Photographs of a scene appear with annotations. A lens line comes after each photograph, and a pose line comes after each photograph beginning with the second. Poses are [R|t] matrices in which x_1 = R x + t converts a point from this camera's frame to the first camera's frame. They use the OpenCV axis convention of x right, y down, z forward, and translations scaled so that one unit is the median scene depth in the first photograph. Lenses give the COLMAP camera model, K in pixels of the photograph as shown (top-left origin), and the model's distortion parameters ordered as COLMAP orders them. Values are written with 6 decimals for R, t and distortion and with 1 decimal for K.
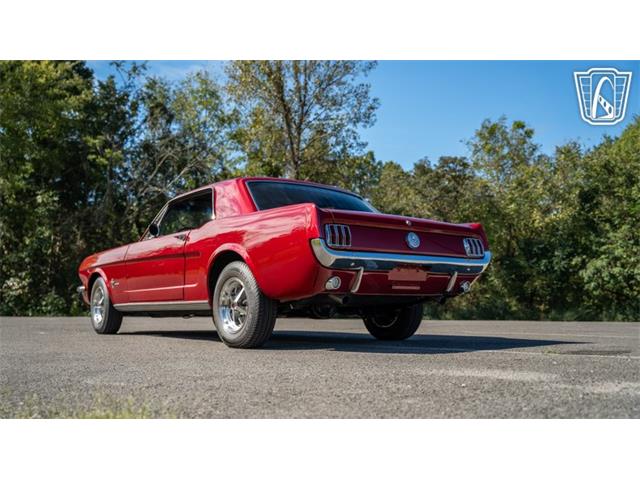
lens RADIAL K [[652.9, 0, 320.0], [0, 652.9, 240.0], [0, 0, 1]] dist [-0.037617, 0.215669]
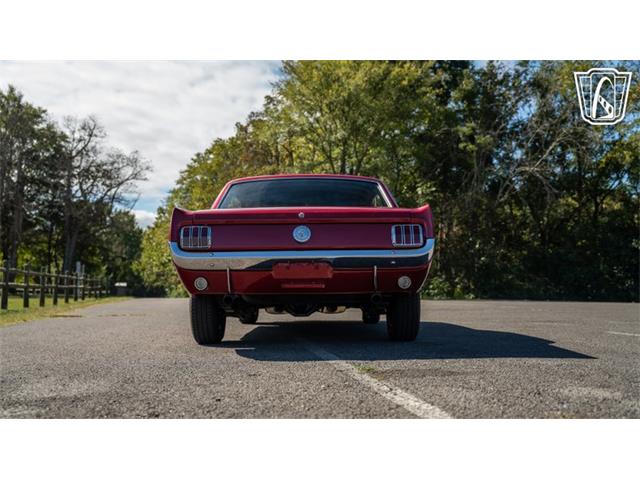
lens RADIAL K [[652.9, 0, 320.0], [0, 652.9, 240.0], [0, 0, 1]] dist [-0.037617, 0.215669]
pose [[0.795337, -0.052658, -0.603876, 0.531759], [0.070276, 0.997512, 0.005575, 0.004220], [0.602080, -0.046872, 0.797059, 0.221812]]
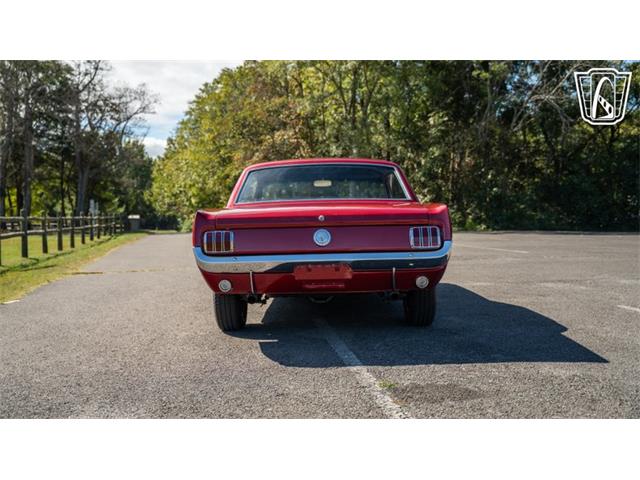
lens RADIAL K [[652.9, 0, 320.0], [0, 652.9, 240.0], [0, 0, 1]] dist [-0.037617, 0.215669]
pose [[0.785073, 0.007785, -0.619355, 0.535913], [0.084644, 0.989192, 0.119726, -0.080131], [0.613593, -0.146418, 0.775929, 0.210913]]
